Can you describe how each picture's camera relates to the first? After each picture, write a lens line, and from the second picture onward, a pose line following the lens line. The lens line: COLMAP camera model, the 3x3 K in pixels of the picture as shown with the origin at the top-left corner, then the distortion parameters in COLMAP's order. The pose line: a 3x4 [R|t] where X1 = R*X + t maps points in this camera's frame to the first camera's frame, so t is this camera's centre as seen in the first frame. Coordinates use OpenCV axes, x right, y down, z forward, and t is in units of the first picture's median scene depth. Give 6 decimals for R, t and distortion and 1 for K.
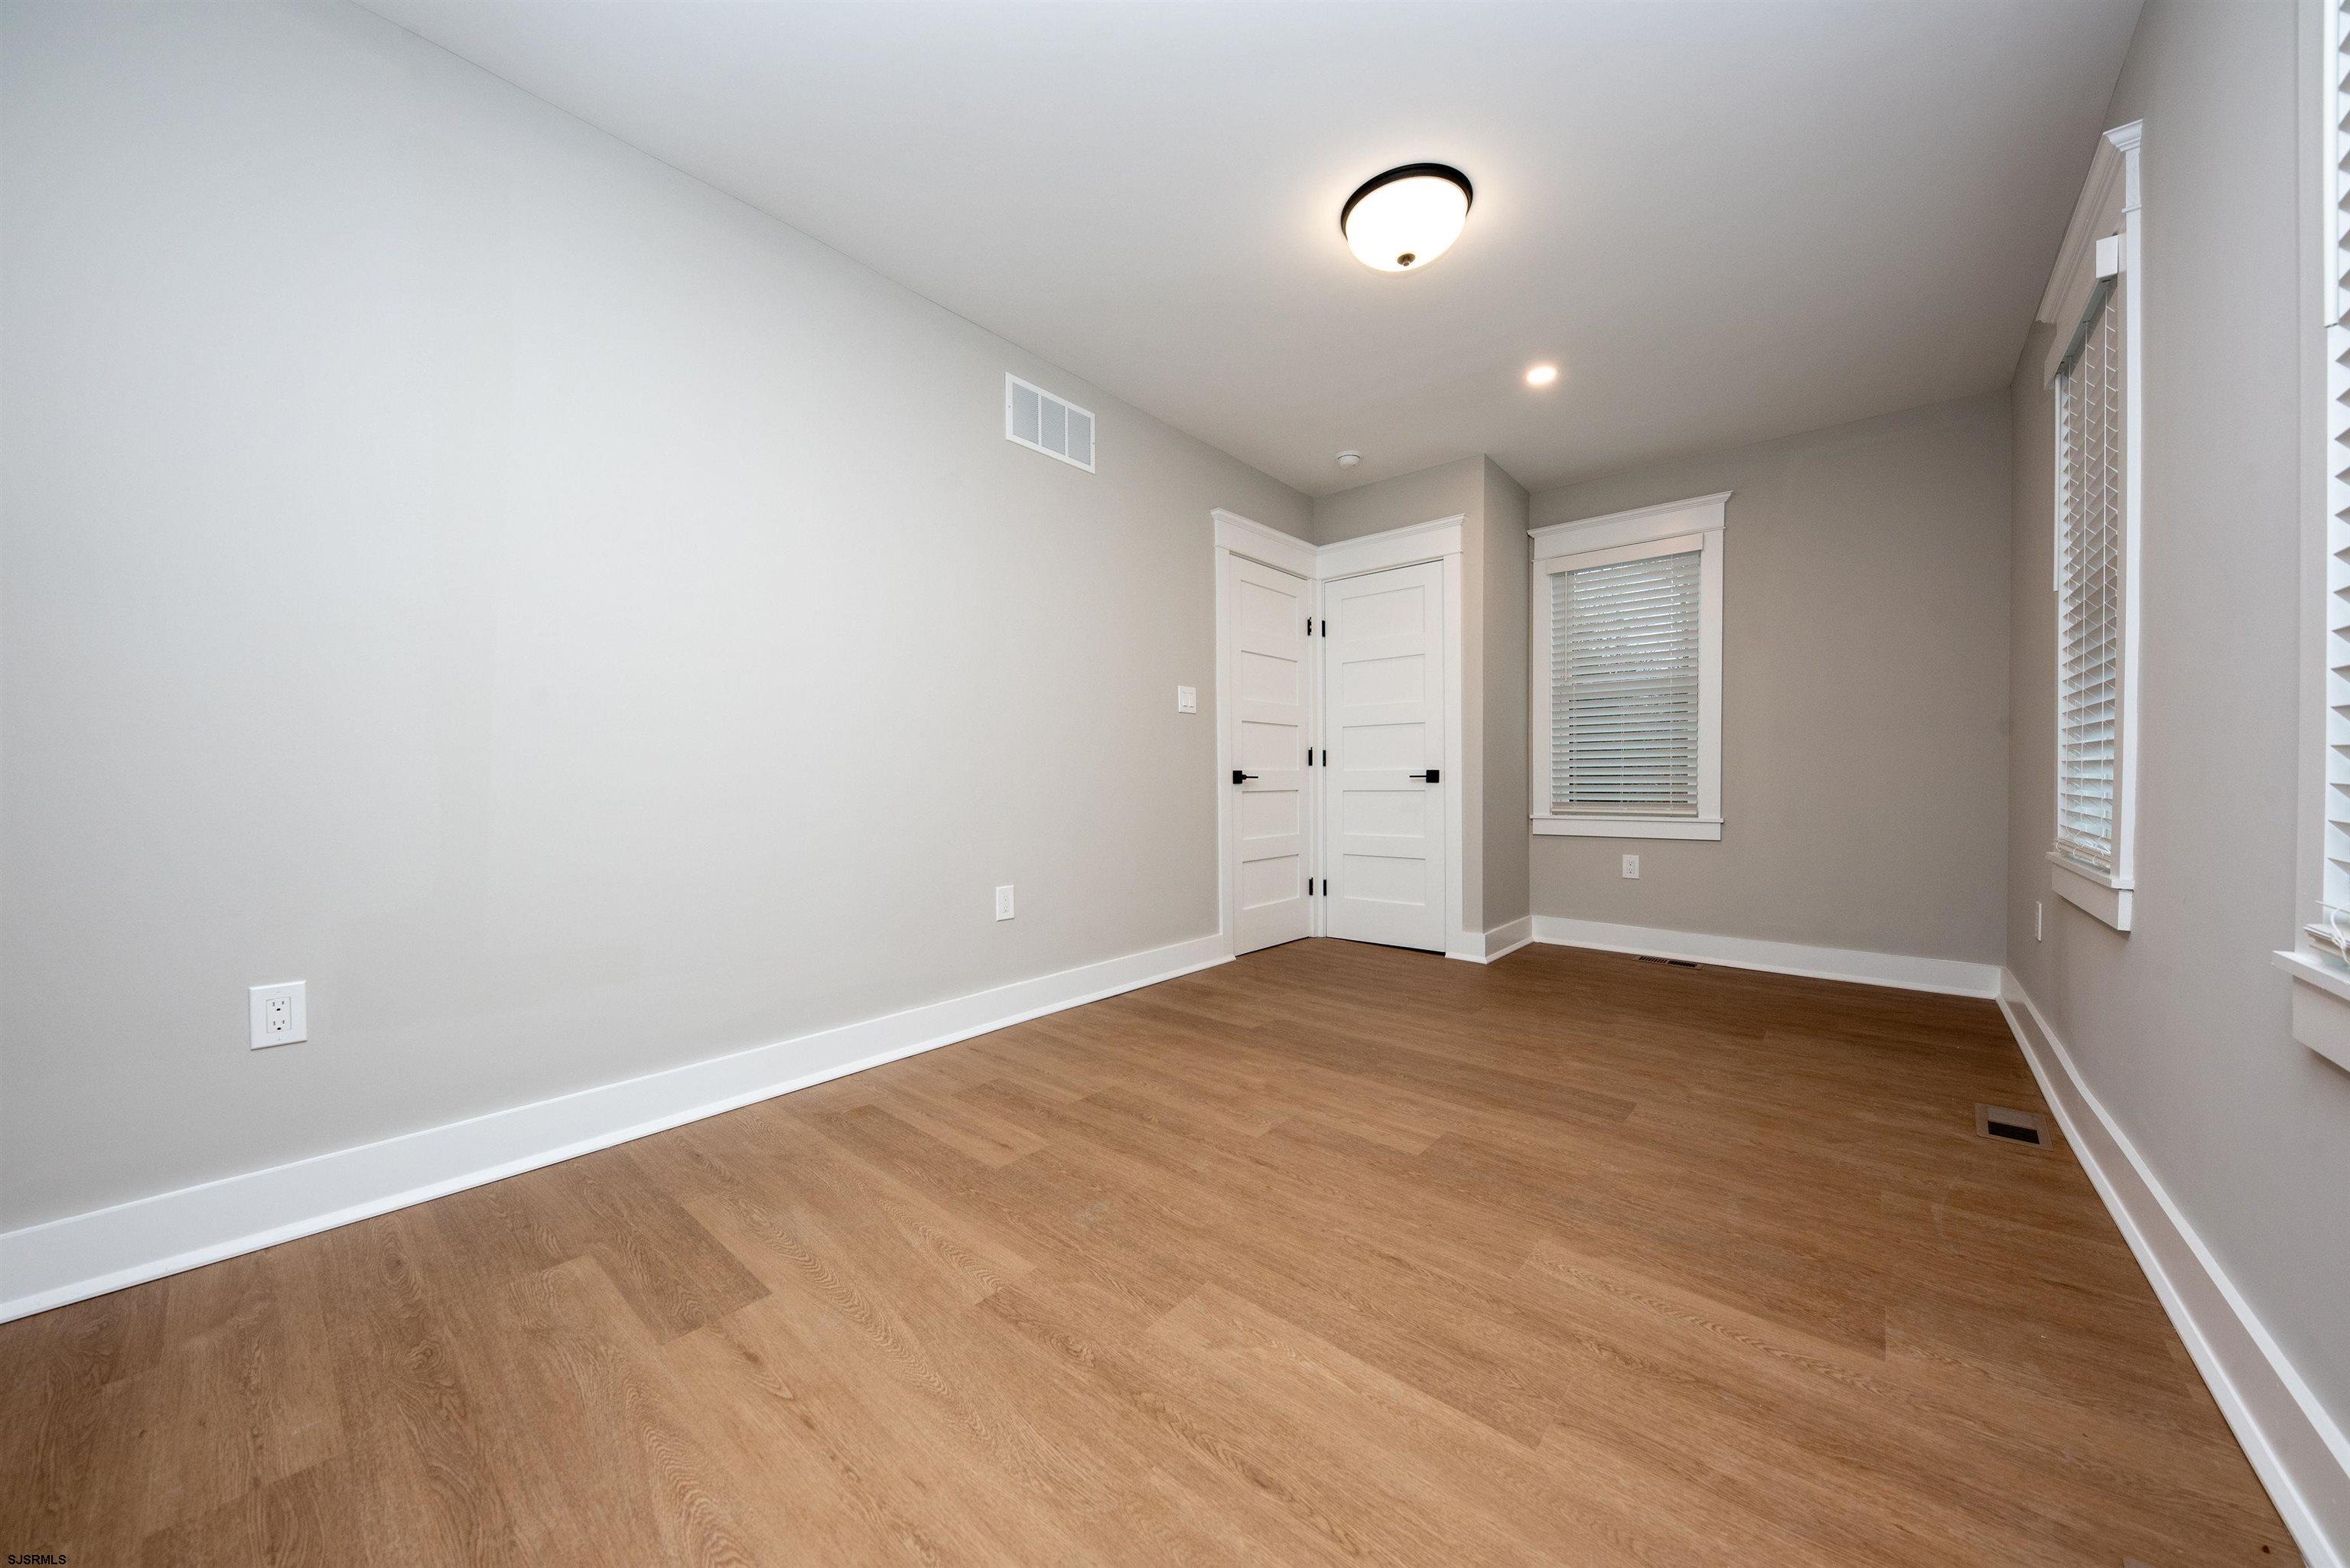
lens RADIAL K [[831.1, 0, 1170.8], [0, 831.1, 797.4], [0, 0, 1]] dist [0.012963, -0.006354]
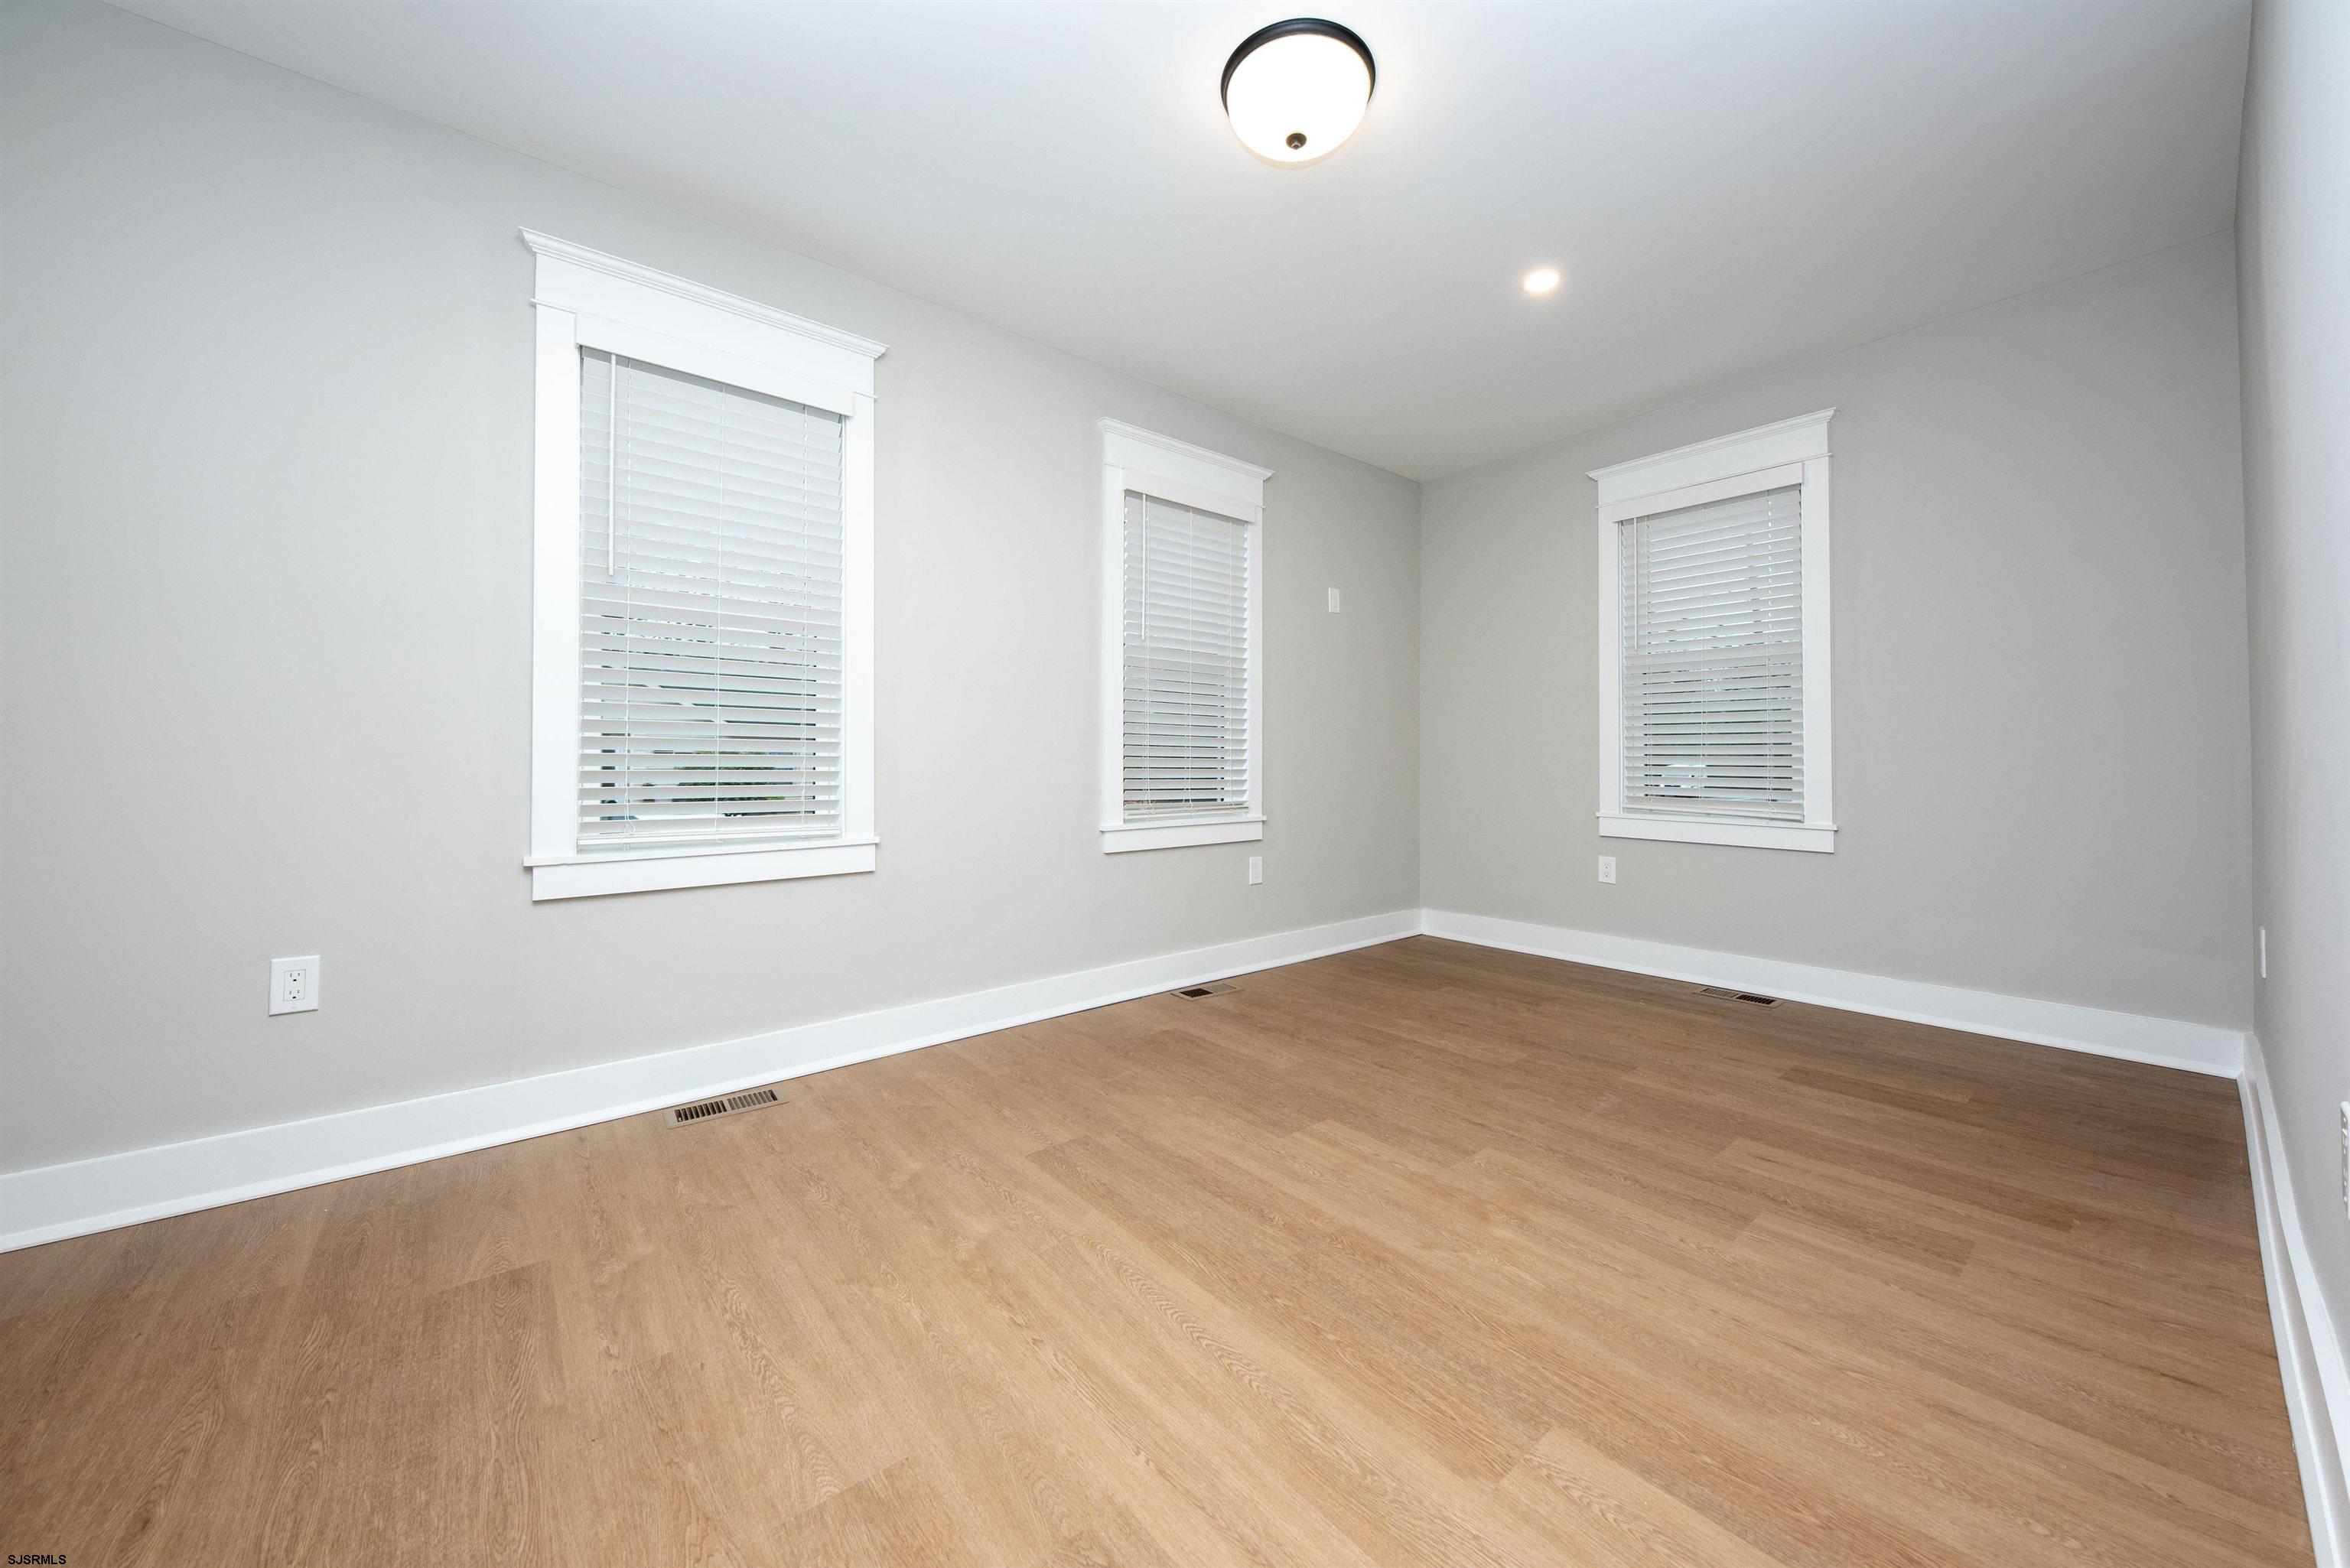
lens RADIAL K [[831.1, 0, 1170.8], [0, 831.1, 797.4], [0, 0, 1]] dist [0.012963, -0.006354]
pose [[-0.983191, -0.004736, 0.182517, 0.275279], [0.006496, 0.998123, 0.060892, -0.051477], [-0.182463, 0.061054, -0.981315, 1.893663]]
